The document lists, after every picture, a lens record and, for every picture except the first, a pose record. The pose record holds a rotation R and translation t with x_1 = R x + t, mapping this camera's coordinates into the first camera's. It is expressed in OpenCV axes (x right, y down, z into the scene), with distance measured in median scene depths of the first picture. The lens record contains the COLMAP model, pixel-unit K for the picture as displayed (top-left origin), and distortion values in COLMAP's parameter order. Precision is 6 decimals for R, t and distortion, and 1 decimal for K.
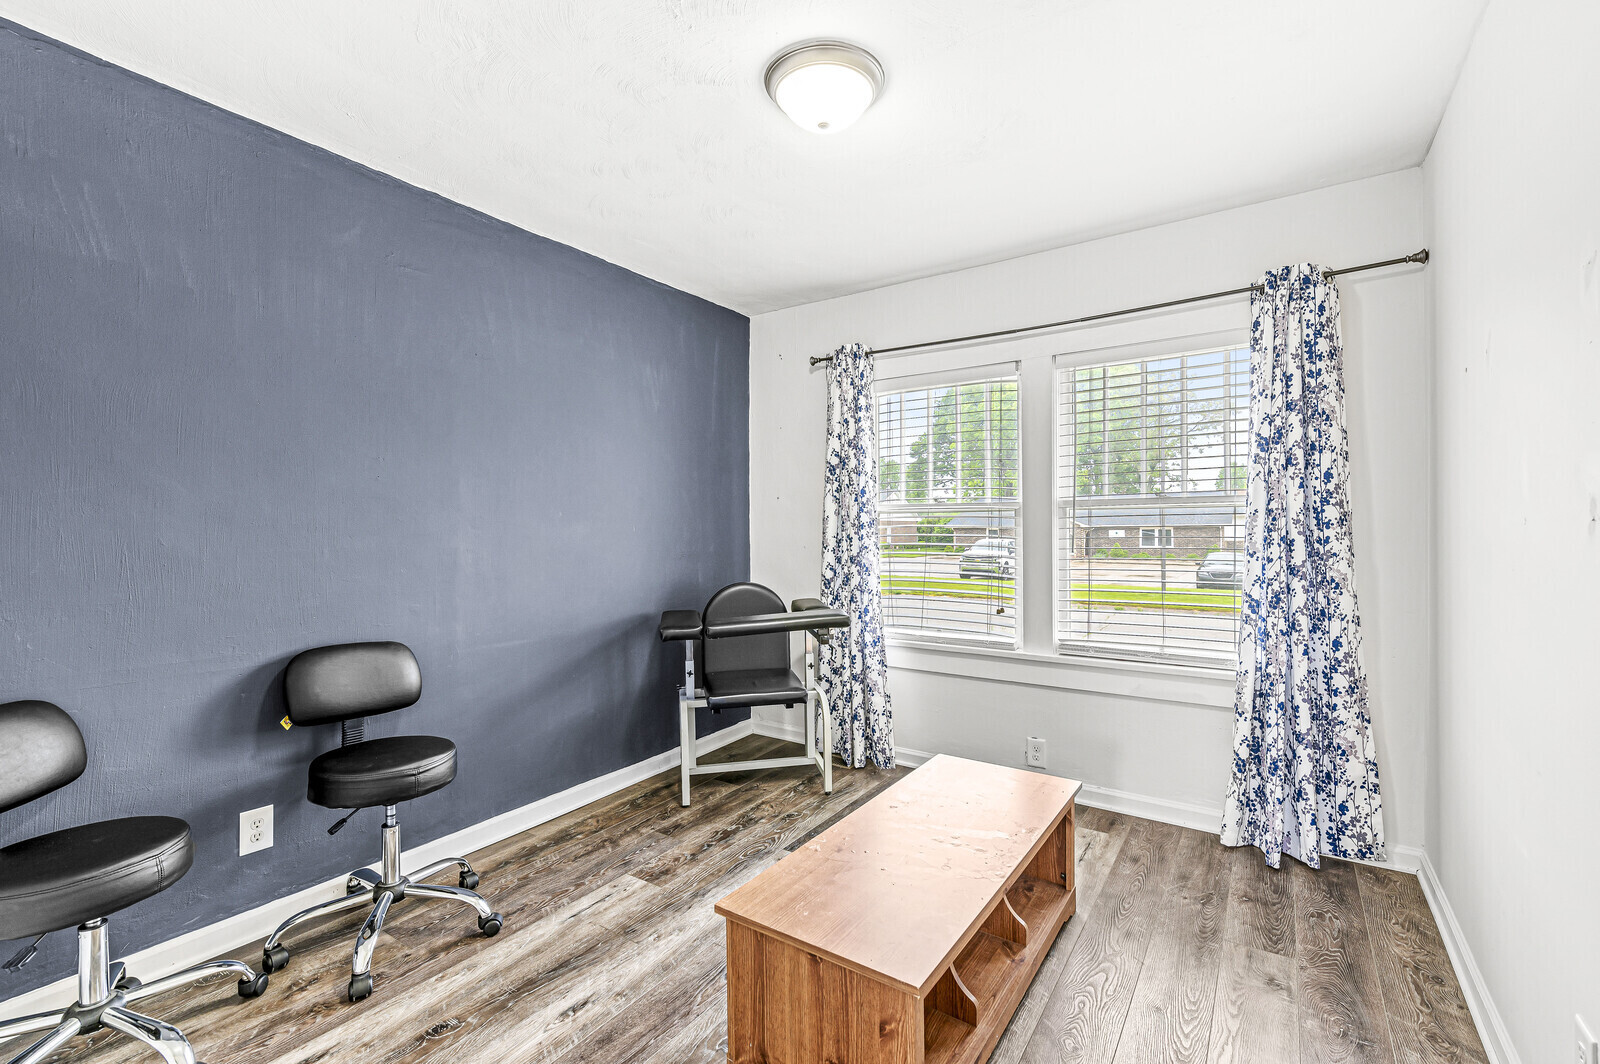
lens RADIAL K [[709.2, 0, 805.1], [0, 709.2, 534.6], [0, 0, 1]] dist [-0.002229, -0.000689]
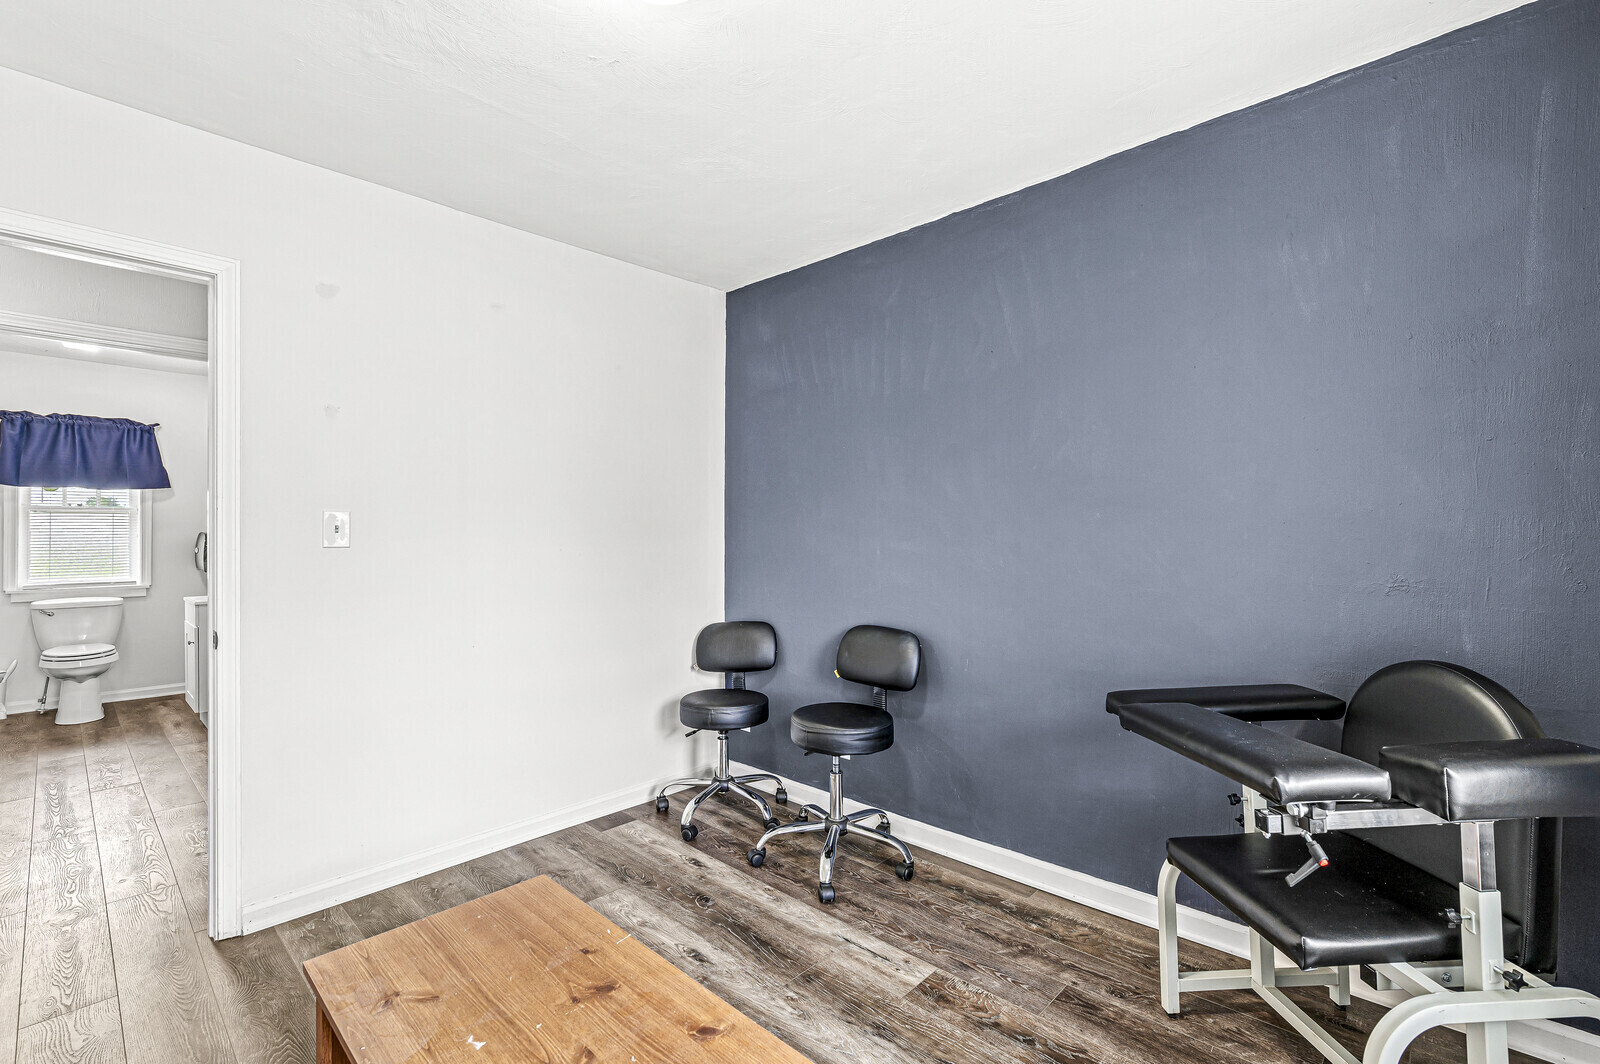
lens RADIAL K [[709.2, 0, 805.1], [0, 709.2, 534.6], [0, 0, 1]] dist [-0.002229, -0.000689]
pose [[-0.174451, 0.005347, -0.984651, 0.560990], [-0.000794, 0.999984, 0.005570, -0.015148], [0.984666, 0.001753, -0.174444, 0.995449]]
